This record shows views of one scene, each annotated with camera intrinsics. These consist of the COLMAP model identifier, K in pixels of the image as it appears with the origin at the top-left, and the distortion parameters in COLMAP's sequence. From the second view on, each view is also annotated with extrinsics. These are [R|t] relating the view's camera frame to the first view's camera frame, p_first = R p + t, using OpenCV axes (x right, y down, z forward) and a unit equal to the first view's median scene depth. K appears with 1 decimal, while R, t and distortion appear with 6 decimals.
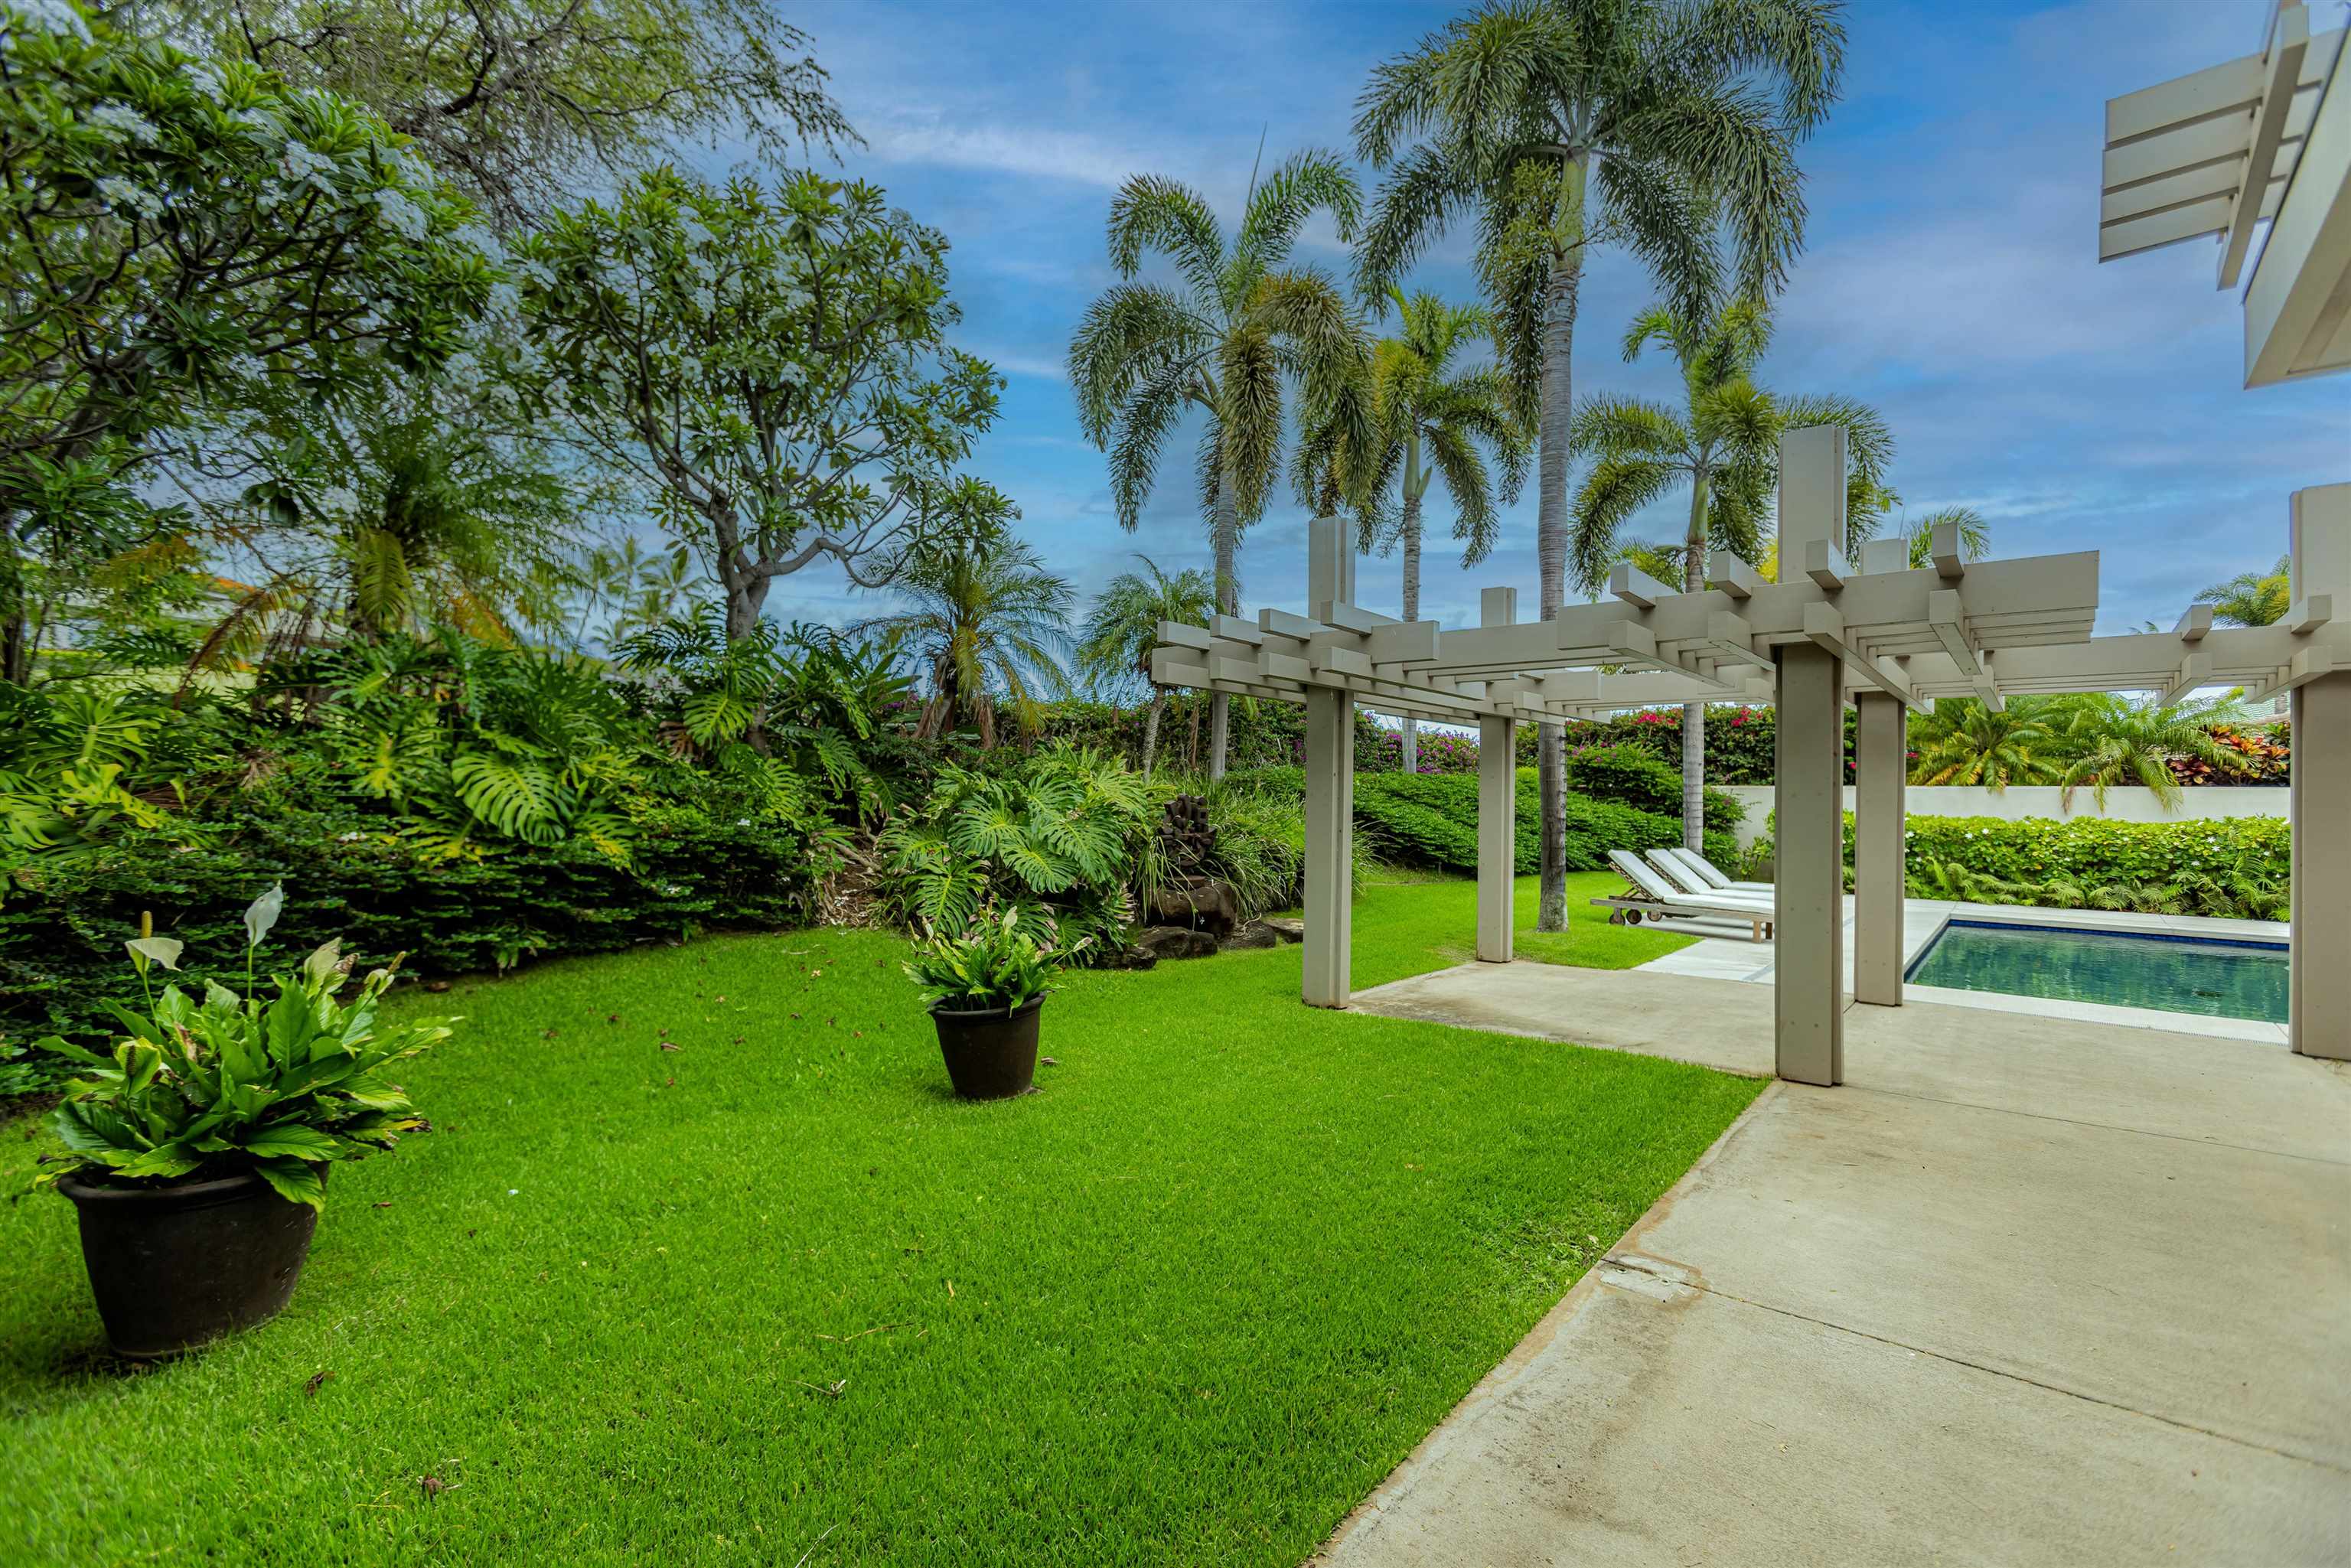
lens RADIAL K [[1016.5, 0, 1194.0], [0, 1016.5, 802.9], [0, 0, 1]] dist [-0.008639, 0.003047]
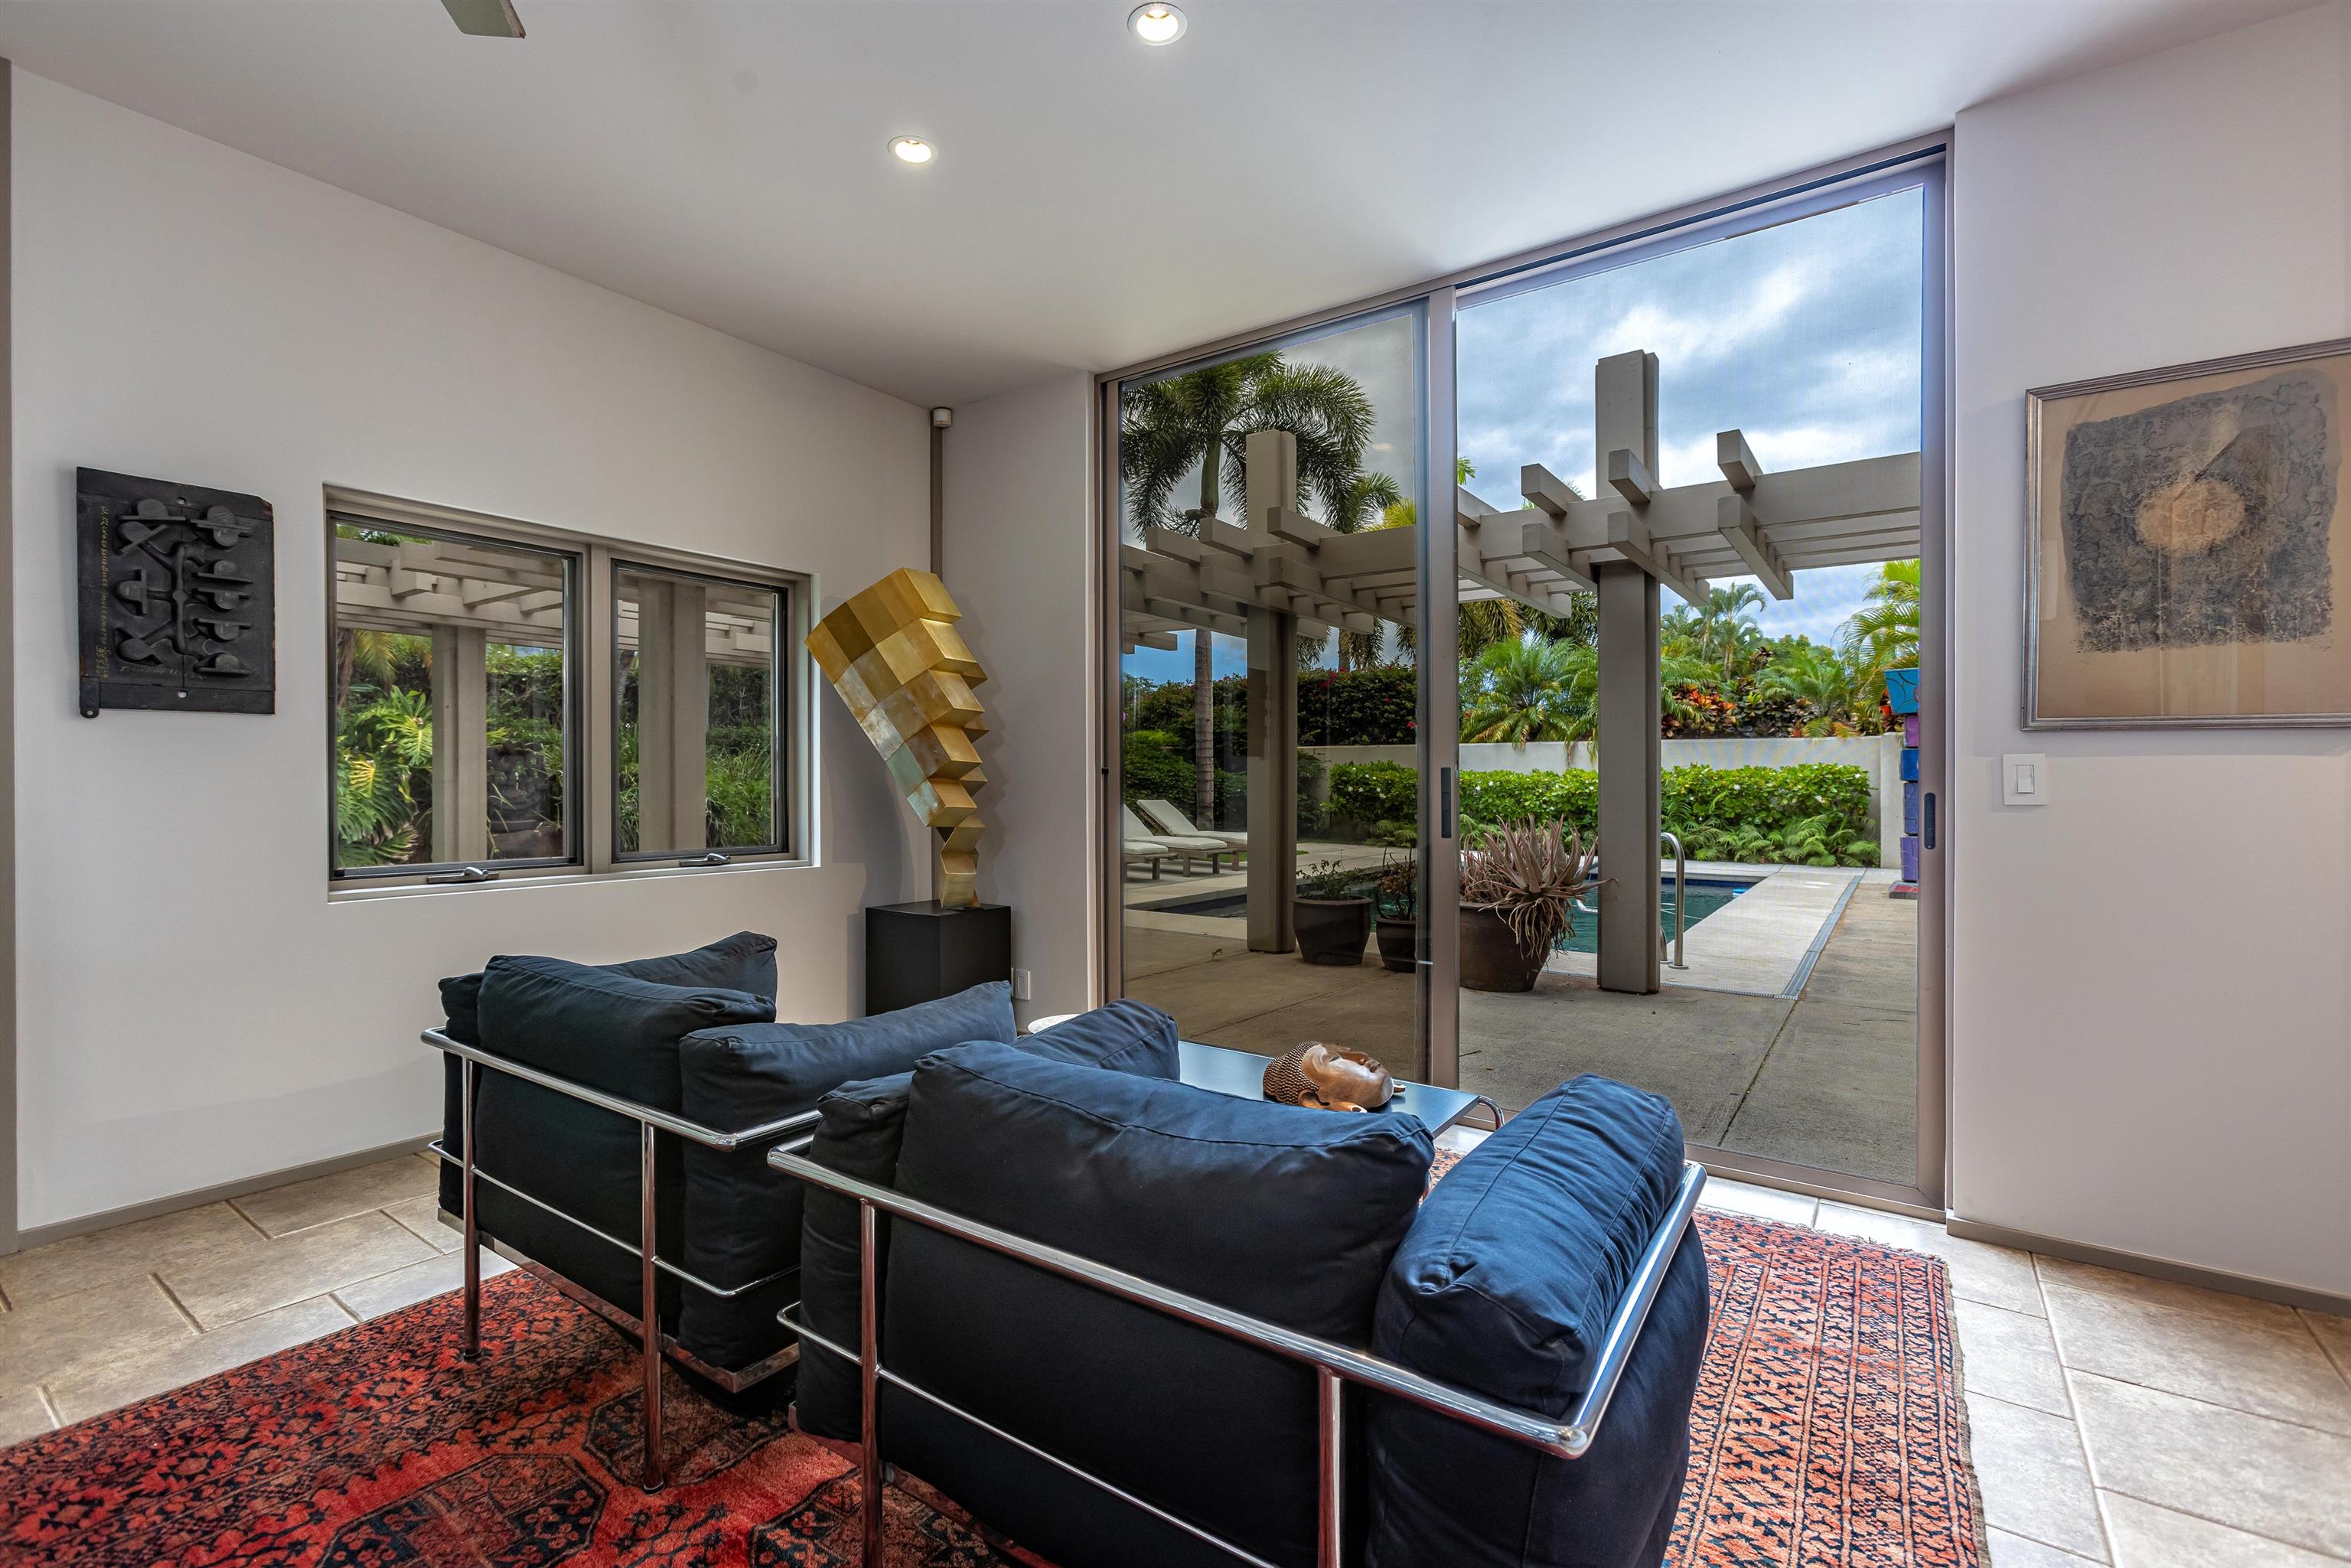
lens RADIAL K [[1016.5, 0, 1197.7], [0, 1016.5, 790.9], [0, 0, 1]] dist [-0.008639, 0.003047]
pose [[0.996451, -0.009320, 0.083655, 0.407532], [0.008879, 0.999945, 0.005647, 0.028662], [-0.083703, -0.004884, 0.996479, -0.044476]]
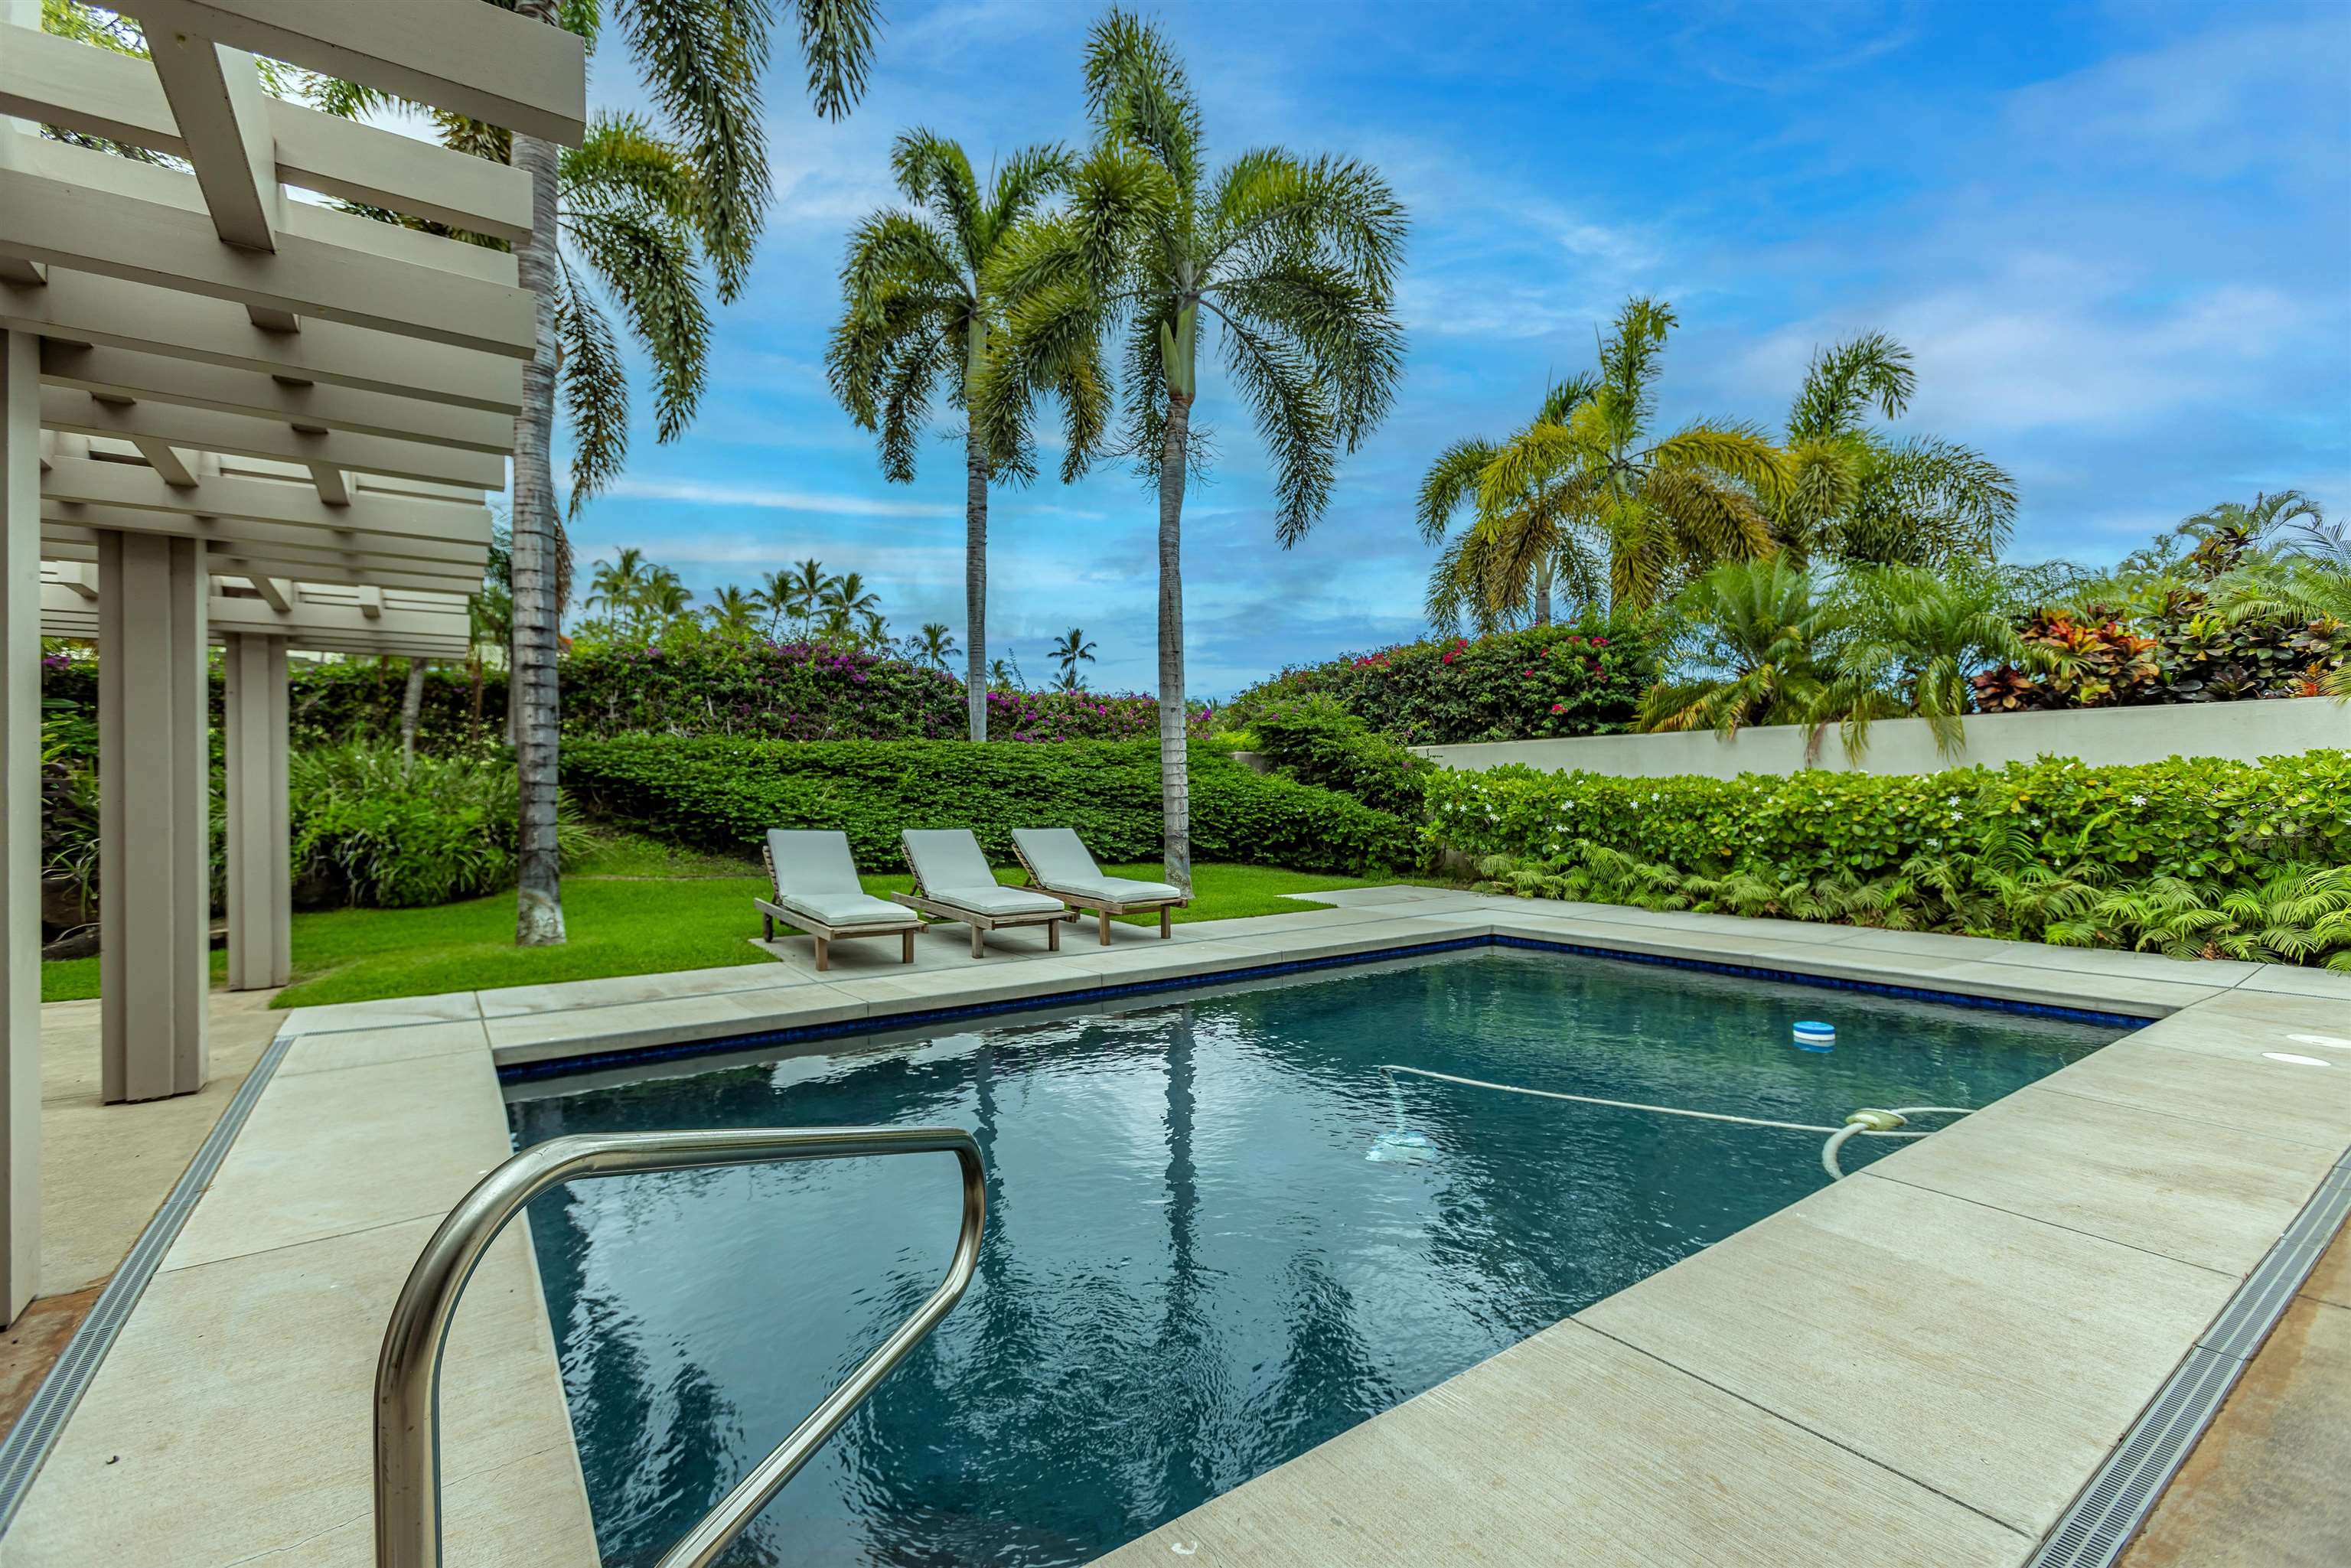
lens RADIAL K [[1016.5, 0, 1189.7], [0, 1016.5, 786.8], [0, 0, 1]] dist [-0.008639, 0.003047]
pose [[0.964873, -0.023329, -0.261678, 0.703634], [0.020007, 0.999682, -0.015352, 0.027026], [0.261953, 0.009578, 0.965033, 0.311895]]
